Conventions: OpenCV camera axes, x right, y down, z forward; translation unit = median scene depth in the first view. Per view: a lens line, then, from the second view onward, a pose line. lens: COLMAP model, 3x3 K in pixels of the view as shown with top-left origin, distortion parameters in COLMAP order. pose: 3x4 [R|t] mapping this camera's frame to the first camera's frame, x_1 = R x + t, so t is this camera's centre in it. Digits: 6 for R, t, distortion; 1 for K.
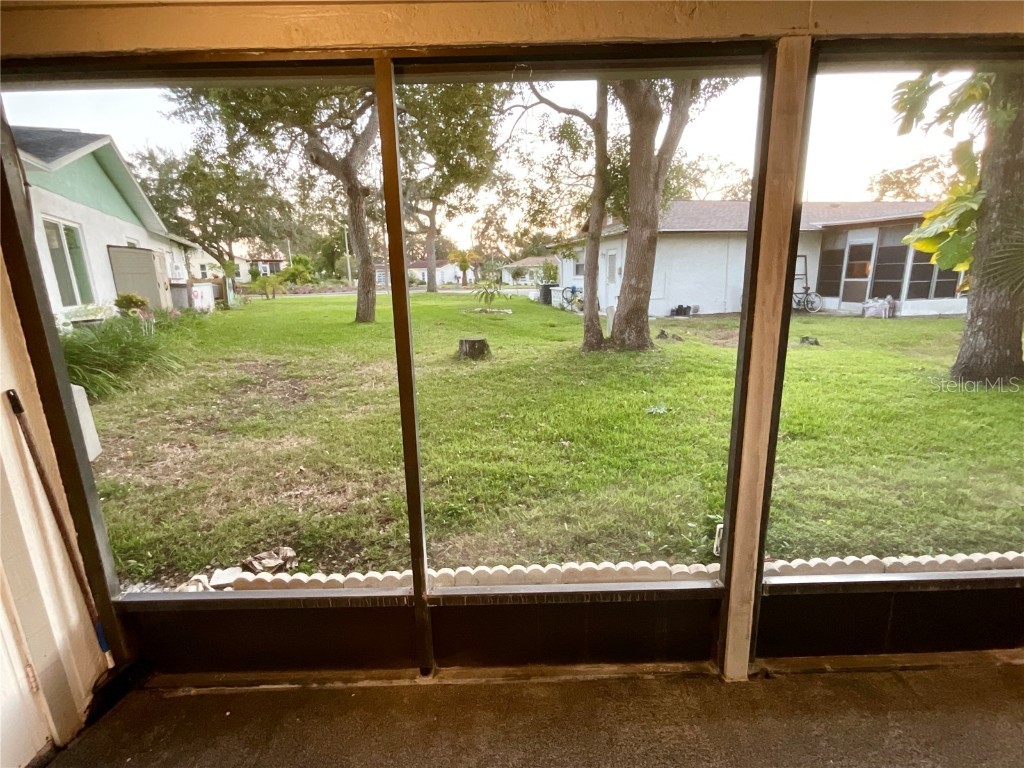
lens RADIAL K [[482.2, 0, 512.8], [0, 482.2, 384.8], [0, 0, 1]] dist [0.001398, 0.005623]
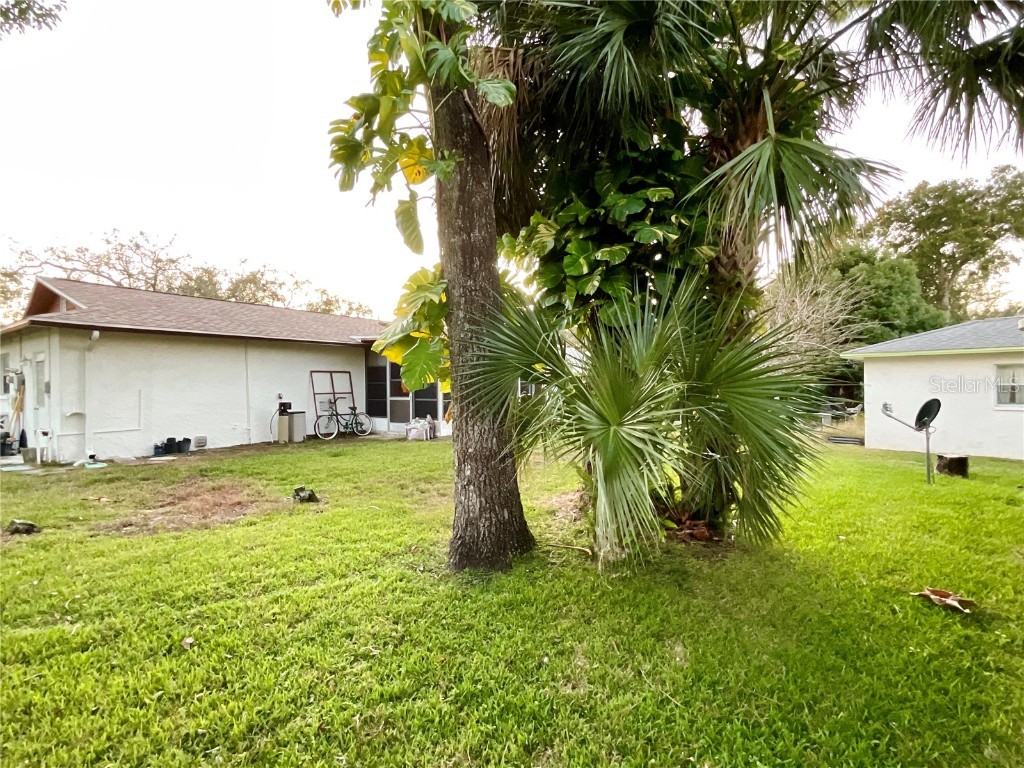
lens RADIAL K [[482.2, 0, 511.7], [0, 482.2, 383.3], [0, 0, 1]] dist [0.001398, 0.005623]
pose [[0.730172, 0.011463, 0.683167, 0.255605], [0.151398, 0.972290, -0.178129, -0.053541], [-0.666279, 0.233495, 0.708204, 0.217597]]
